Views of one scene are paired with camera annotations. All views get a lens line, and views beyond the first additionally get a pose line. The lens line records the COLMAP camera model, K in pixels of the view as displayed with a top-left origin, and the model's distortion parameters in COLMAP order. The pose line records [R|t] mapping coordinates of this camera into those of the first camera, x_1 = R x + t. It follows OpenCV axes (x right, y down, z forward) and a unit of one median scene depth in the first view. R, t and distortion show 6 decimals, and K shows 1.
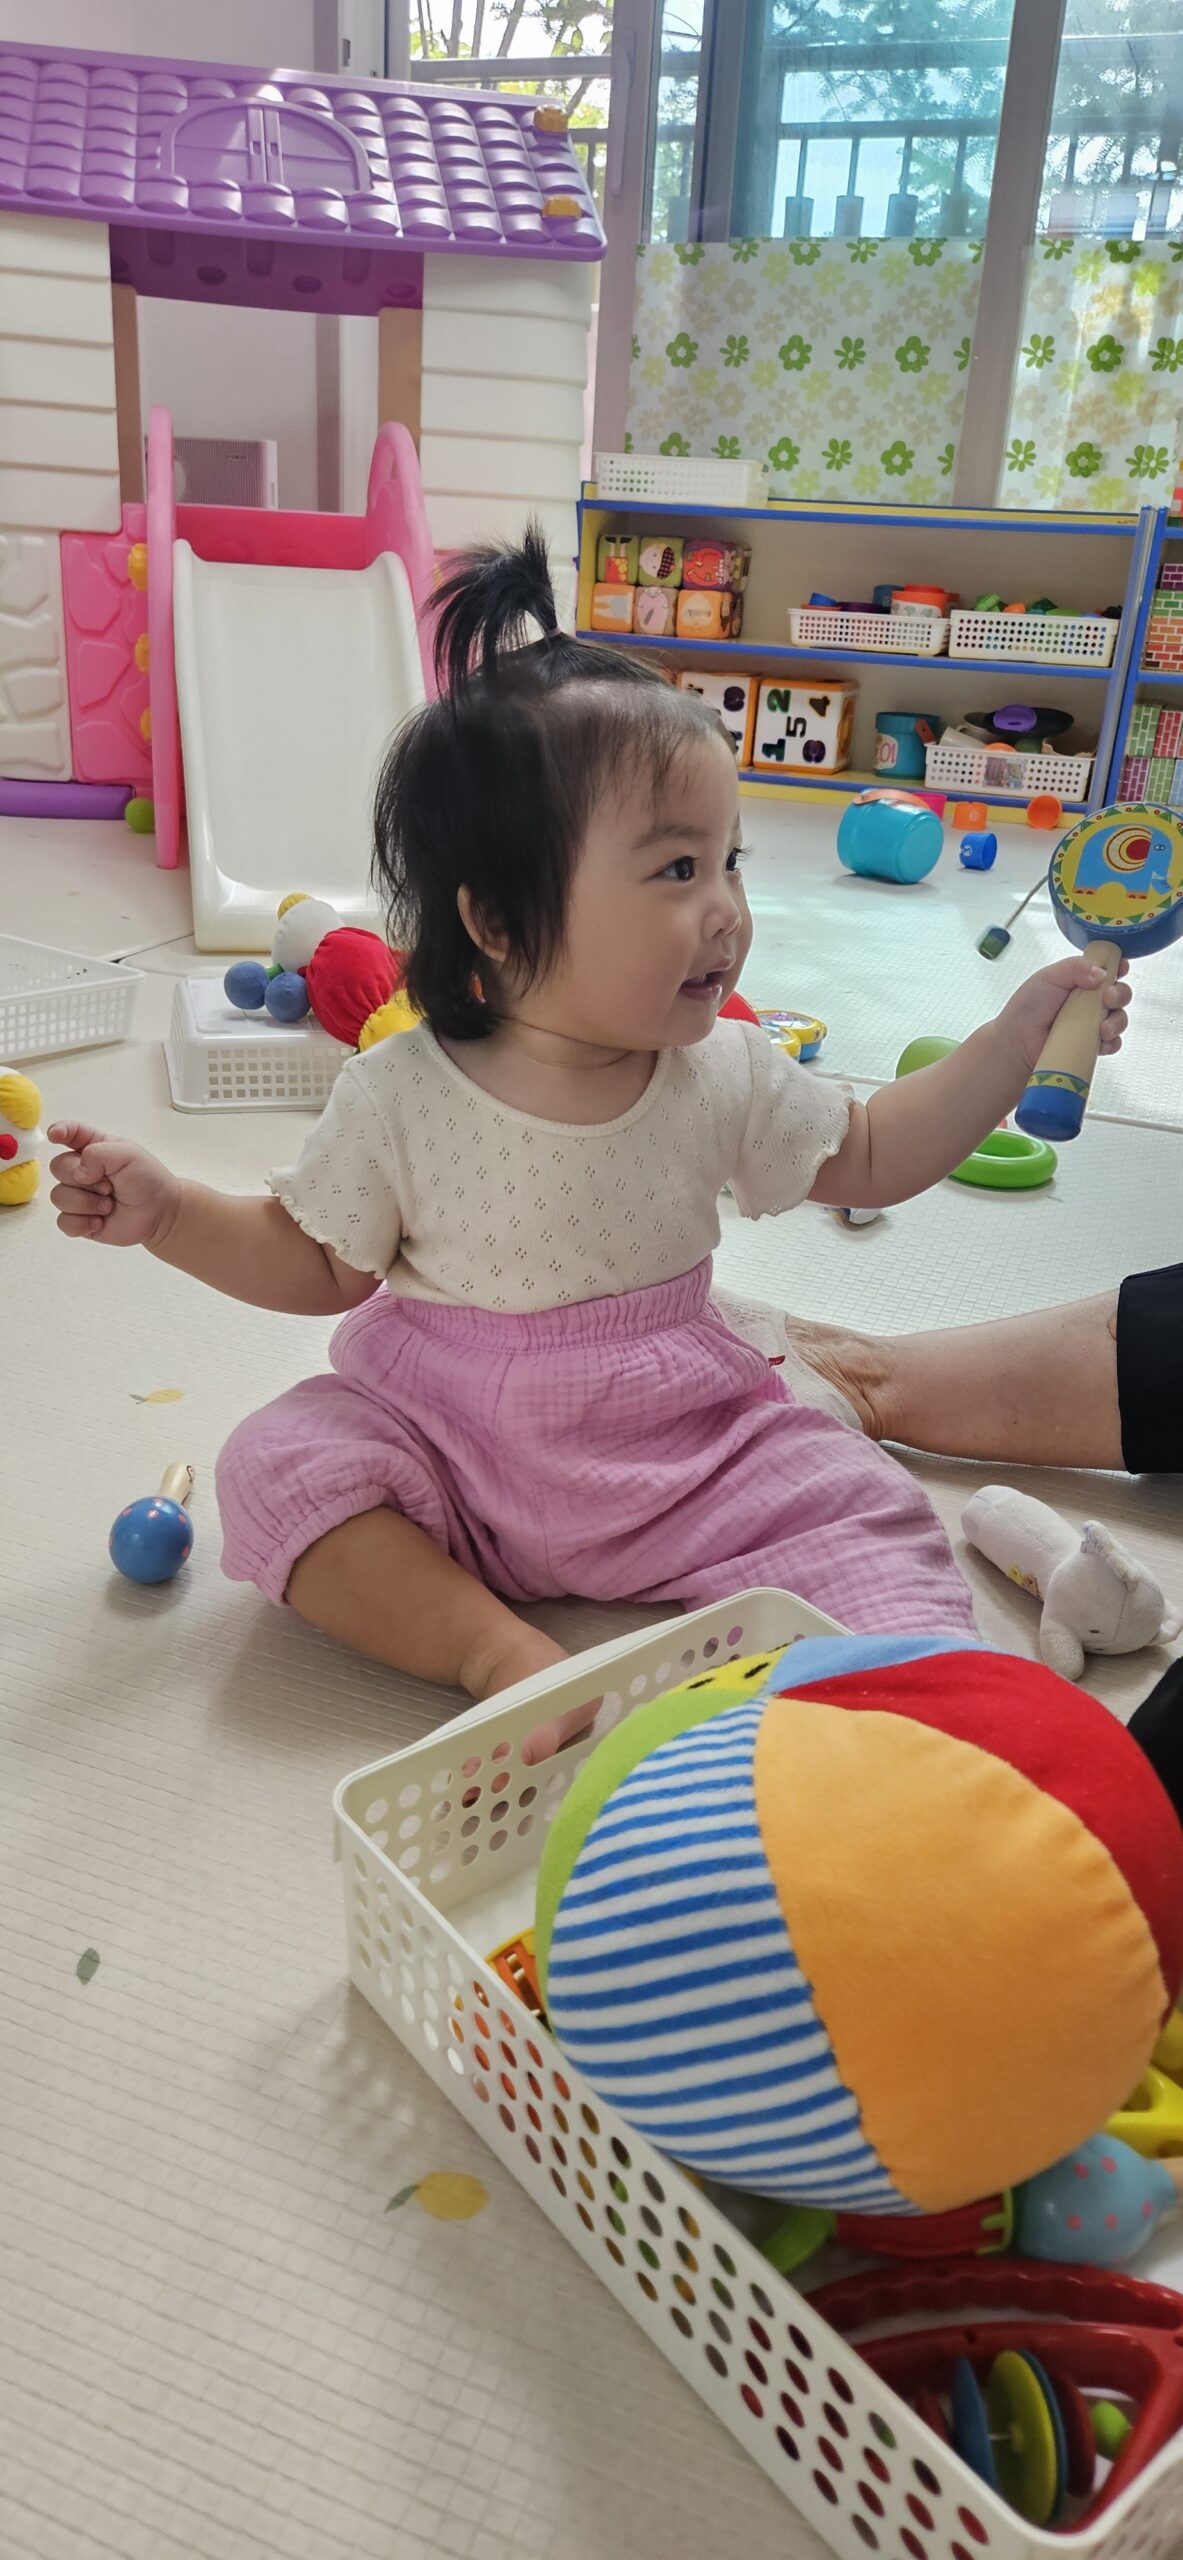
lens RADIAL K [[1636.8, 0, 586.5], [0, 1636.8, 1324.3], [0, 0, 1]] dist [0.001867, -0.013410]
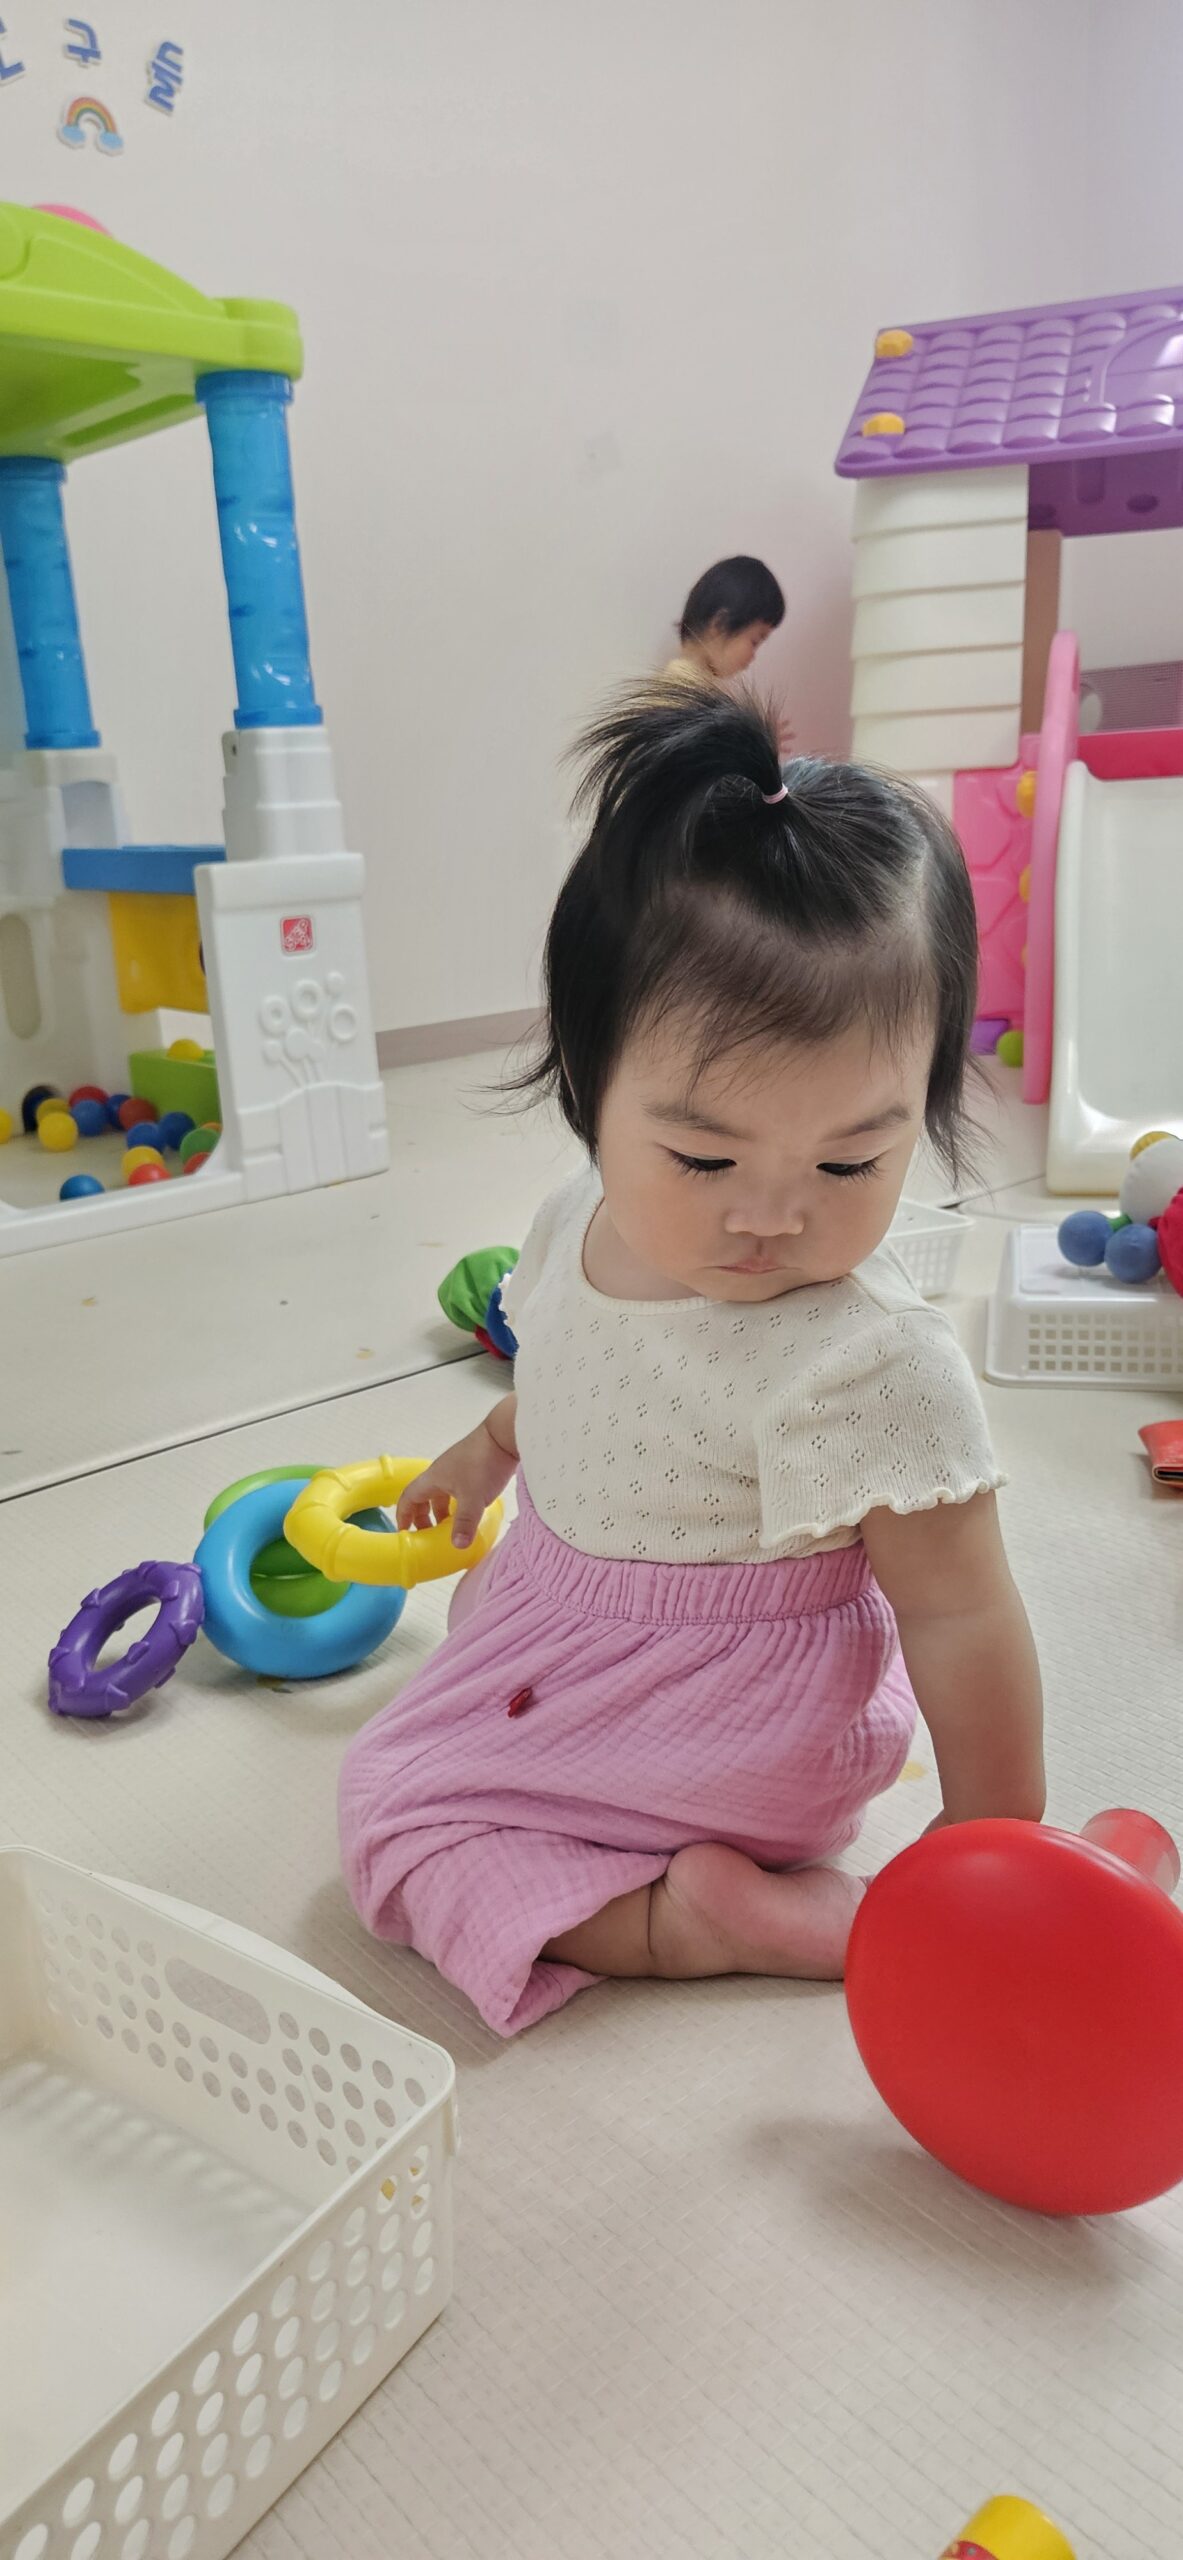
lens RADIAL K [[1702.9, 0, 591.5], [0, 1702.9, 1280.0], [0, 0, 1]] dist [0.031298, -0.001924]
pose [[0.869529, 0.032439, -0.492815, 0.003532], [-0.114519, 0.983888, -0.137295, -0.025185], [0.480421, 0.175819, 0.859234, 0.088392]]
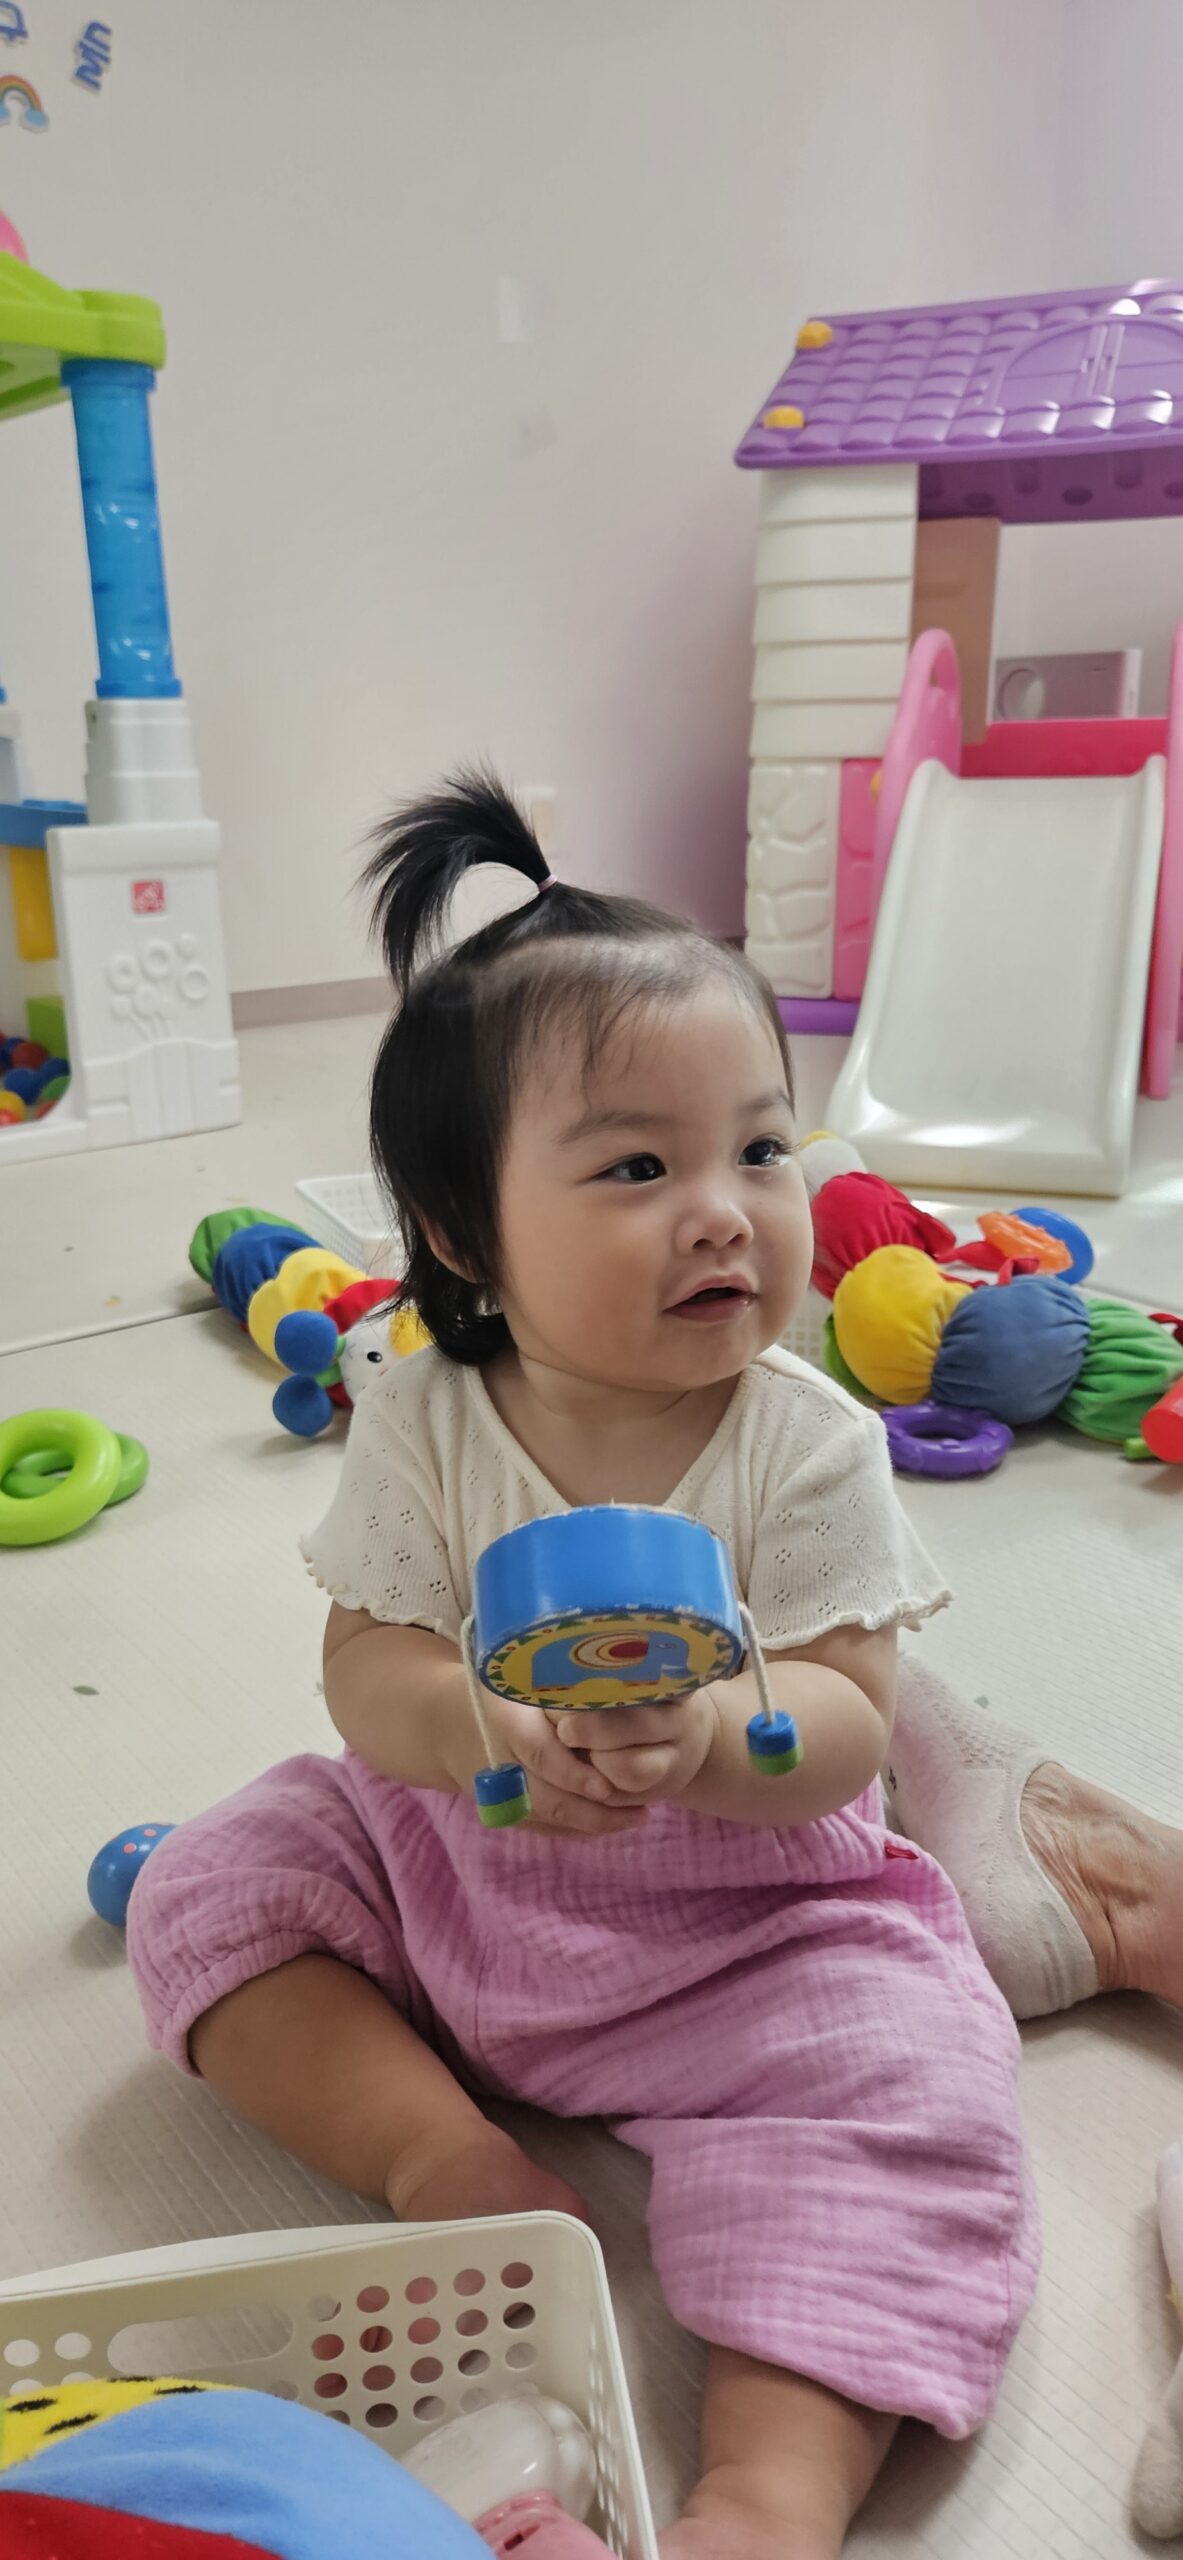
lens RADIAL K [[1710.9, 0, 592.1], [0, 1710.9, 1261.4], [0, 0, 1]] dist [0.026766, 0.001769]
pose [[0.851729, 0.085343, -0.516986, 0.151622], [-0.167069, 0.979382, -0.113570, -0.047734], [0.496635, 0.183103, 0.848426, 0.108989]]
